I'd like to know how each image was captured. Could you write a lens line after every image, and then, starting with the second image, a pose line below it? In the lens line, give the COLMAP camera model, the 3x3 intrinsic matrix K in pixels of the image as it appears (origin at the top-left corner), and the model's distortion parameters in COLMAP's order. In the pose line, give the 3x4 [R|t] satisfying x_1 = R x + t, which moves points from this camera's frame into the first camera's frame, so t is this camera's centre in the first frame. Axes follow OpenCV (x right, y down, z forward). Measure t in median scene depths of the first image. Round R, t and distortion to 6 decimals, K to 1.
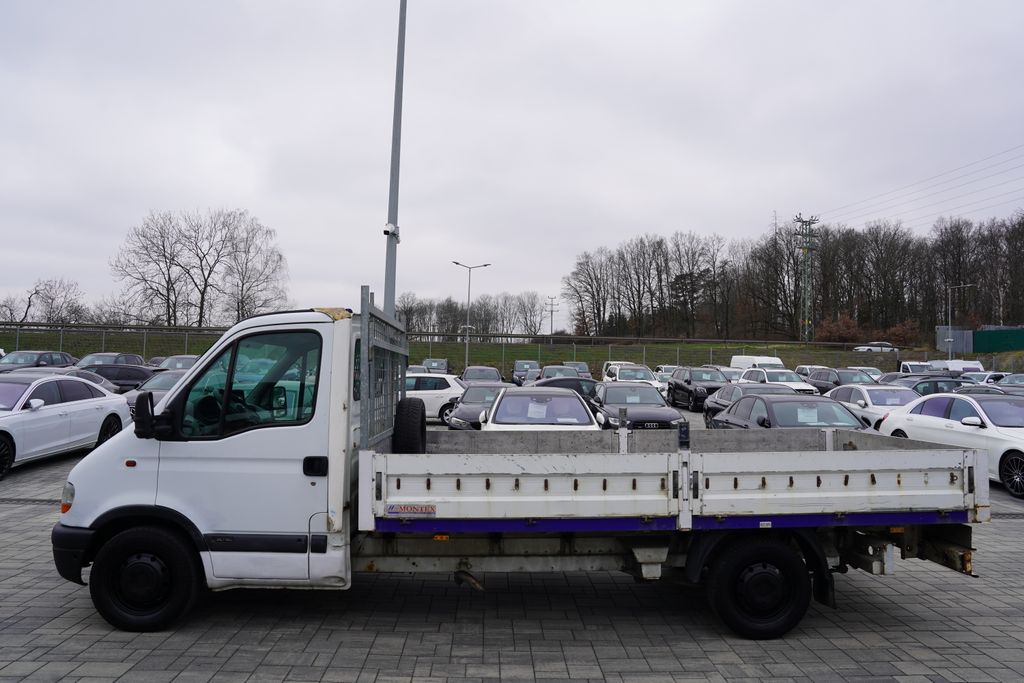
lens RADIAL K [[704.2, 0, 507.8], [0, 704.2, 341.8], [0, 0, 1]] dist [-0.104547, 0.080865]
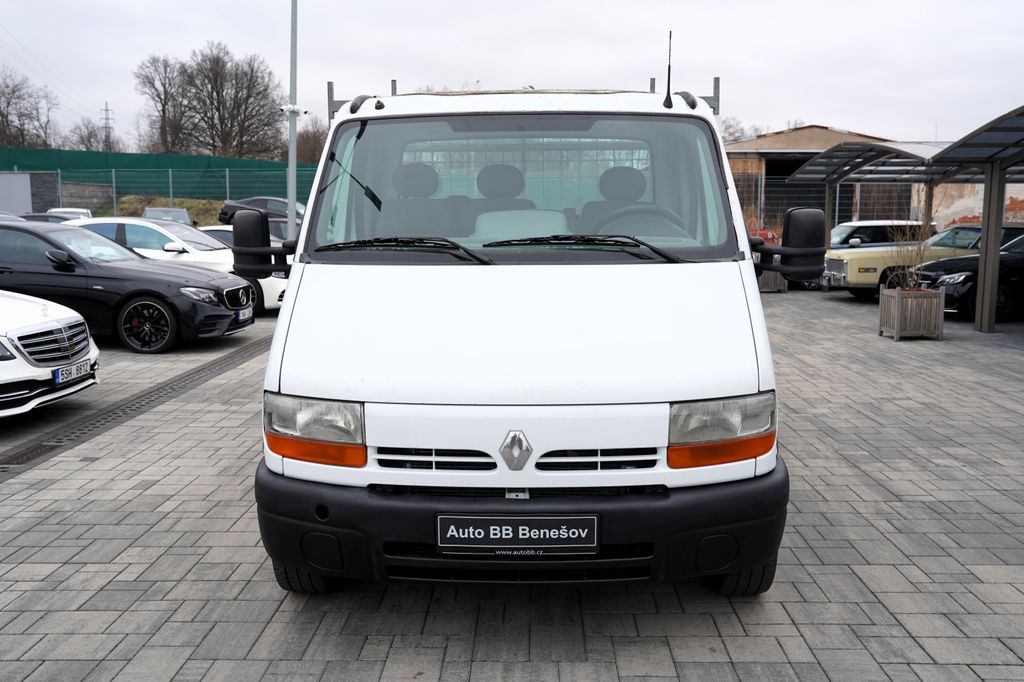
lens RADIAL K [[911.4, 0, 512.0], [0, 911.4, 341.0], [0, 0, 1]] dist [-0.066194, 0.138353]
pose [[0.050974, -0.152216, 0.987032, -1.257595], [-0.046661, 0.986874, 0.154601, 0.068962], [-0.997609, -0.053937, 0.043203, 1.108382]]
